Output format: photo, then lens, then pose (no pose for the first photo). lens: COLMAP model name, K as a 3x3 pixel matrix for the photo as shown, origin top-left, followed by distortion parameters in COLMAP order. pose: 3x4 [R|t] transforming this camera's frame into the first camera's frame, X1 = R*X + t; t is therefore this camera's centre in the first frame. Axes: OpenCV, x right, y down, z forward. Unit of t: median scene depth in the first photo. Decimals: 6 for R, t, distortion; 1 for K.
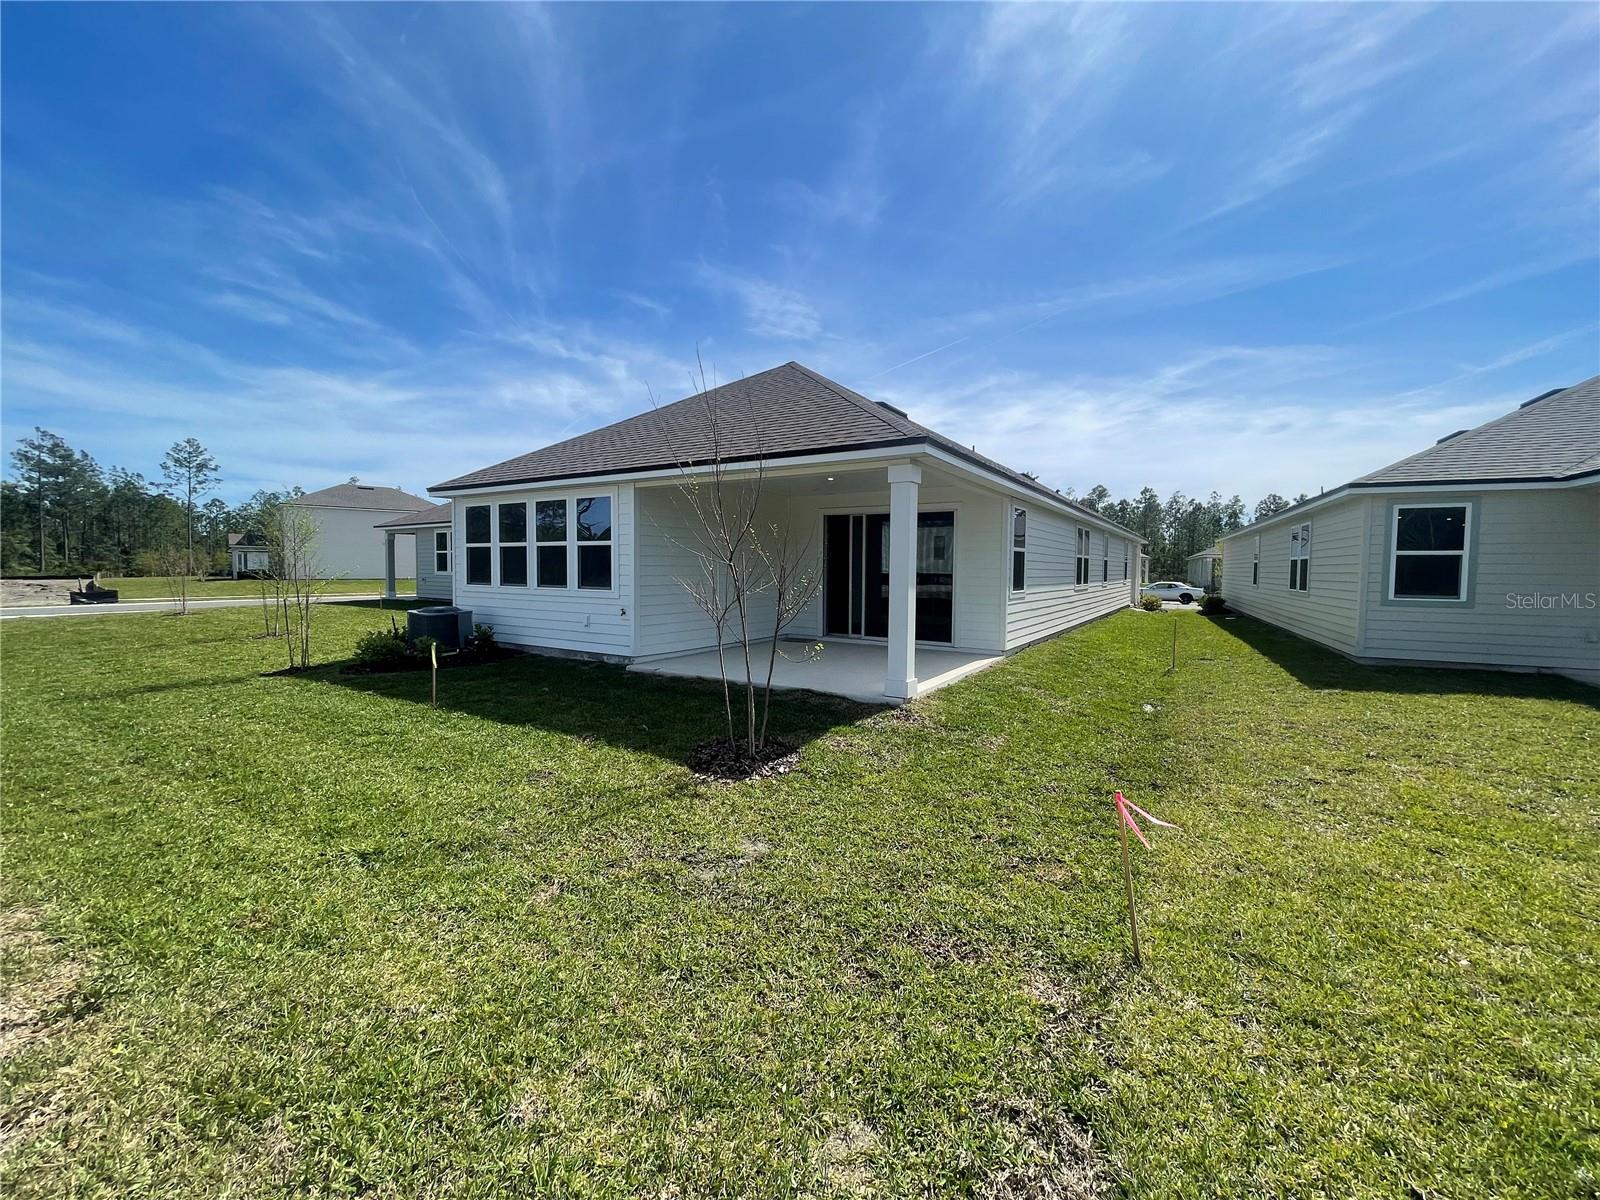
lens RADIAL K [[657.9, 0, 798.1], [0, 657.9, 593.1], [0, 0, 1]] dist [0.011054, -0.000338]
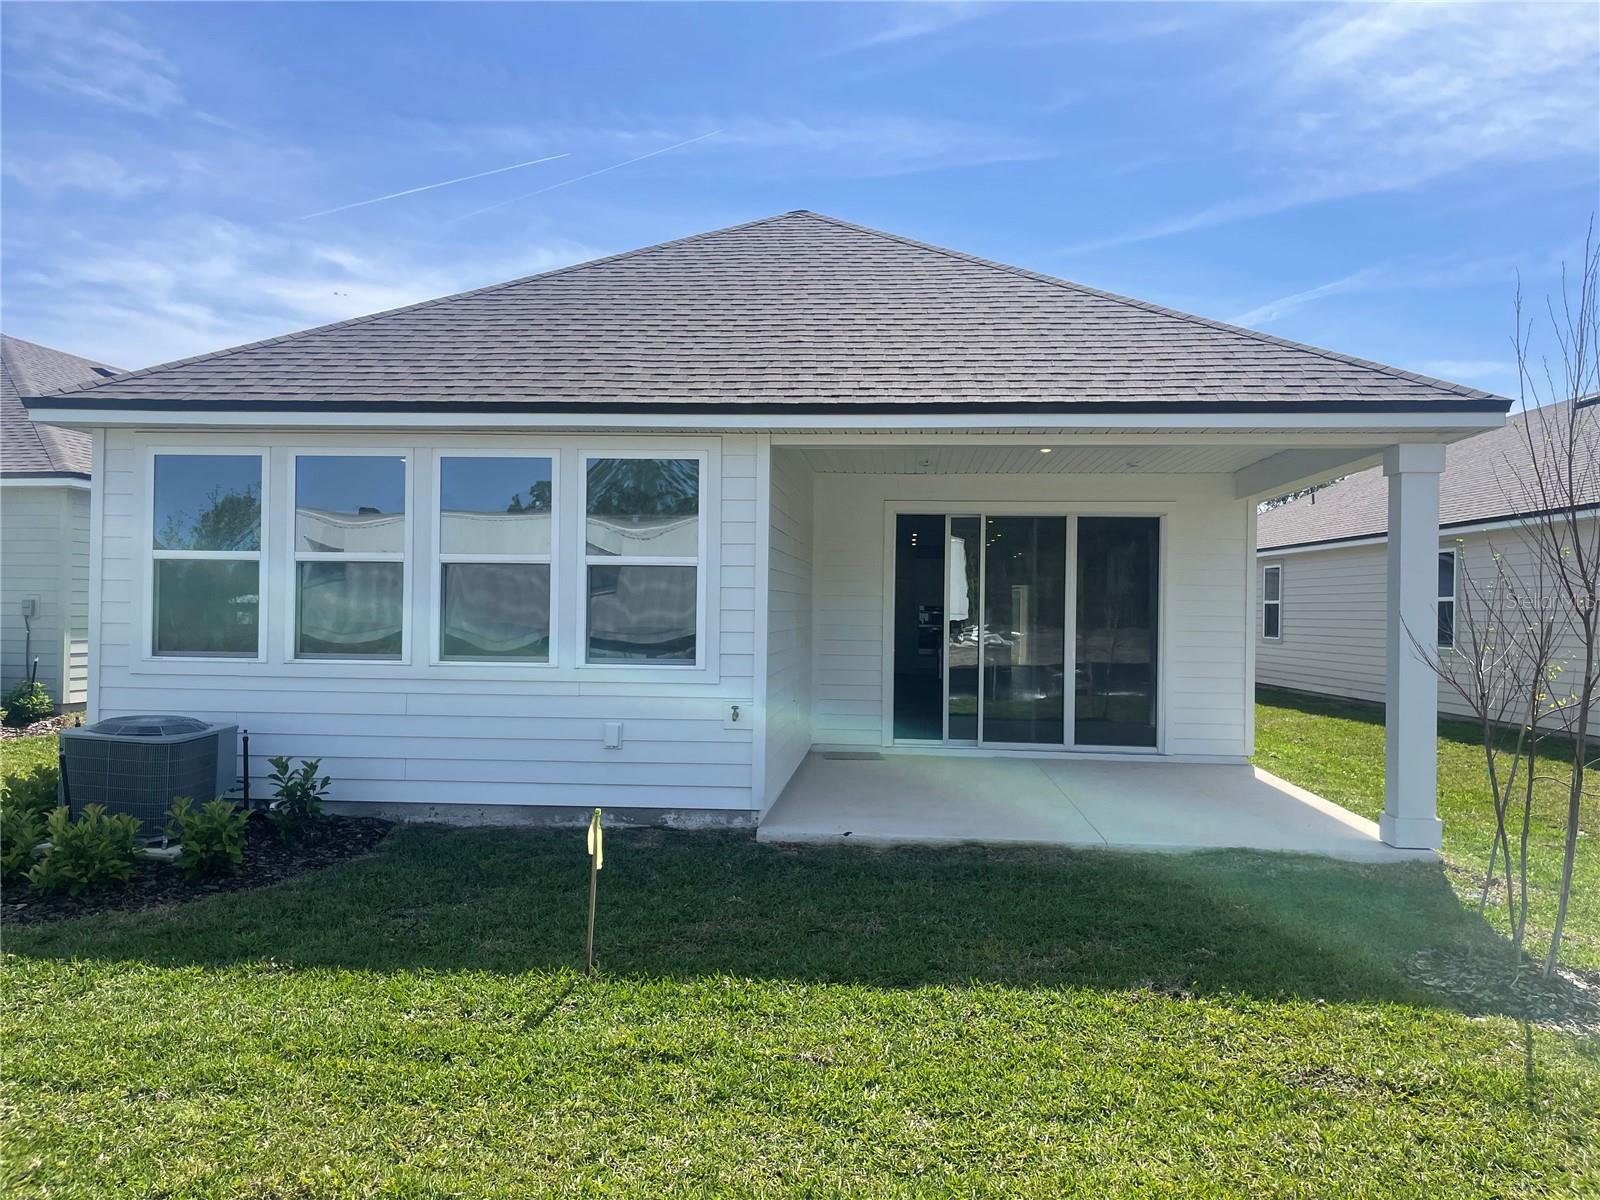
lens RADIAL K [[1241.0, 0, 847.5], [0, 1241.0, 599.5], [0, 0, 1]] dist [0.089898, -0.129509]
pose [[0.882019, 0.006698, 0.471167, -0.565686], [0.012233, 0.999236, -0.037106, -0.016330], [-0.471056, 0.038492, 0.881263, 0.184555]]
